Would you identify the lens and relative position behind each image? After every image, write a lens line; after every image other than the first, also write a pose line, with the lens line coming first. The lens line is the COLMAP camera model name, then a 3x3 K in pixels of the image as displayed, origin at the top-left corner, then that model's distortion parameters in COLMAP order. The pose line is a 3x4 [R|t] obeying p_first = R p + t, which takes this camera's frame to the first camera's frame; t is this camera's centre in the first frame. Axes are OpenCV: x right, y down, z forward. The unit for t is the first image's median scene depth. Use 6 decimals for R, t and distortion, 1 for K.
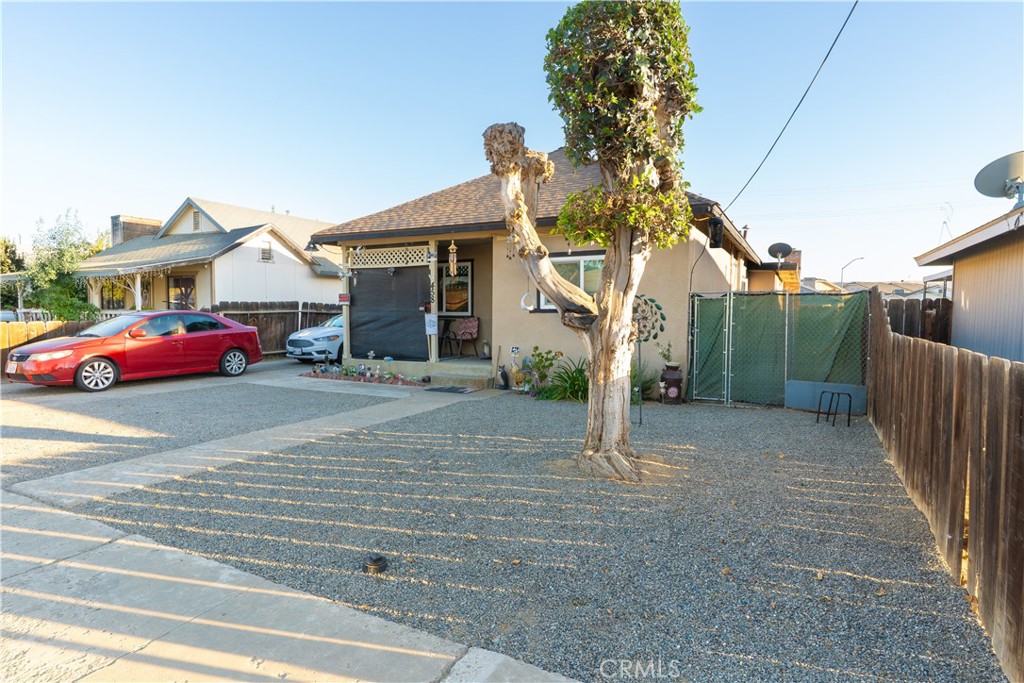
lens RADIAL K [[544.3, 0, 516.5], [0, 544.3, 338.8], [0, 0, 1]] dist [-0.005480, -0.000067]
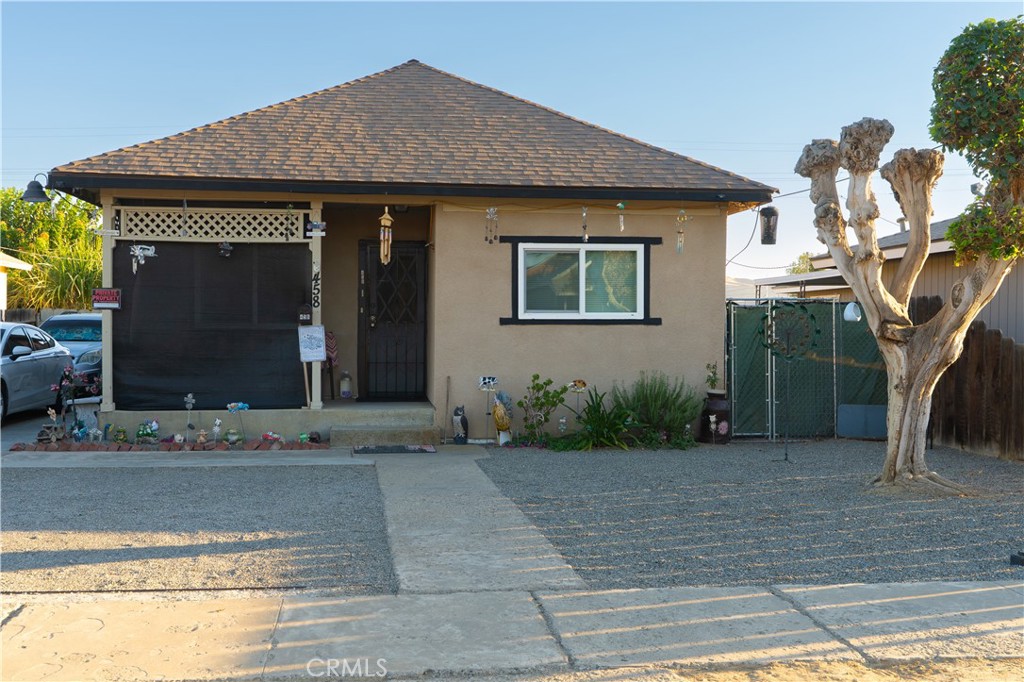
lens RADIAL K [[1032.4, 0, 508.4], [0, 1032.4, 344.1], [0, 0, 1]] dist [0.019951, 0.000000]
pose [[0.832552, -0.008821, 0.553876, -0.600621], [0.025050, 0.999450, -0.021736, 0.003111], [-0.553380, 0.031971, 0.832315, -0.041107]]
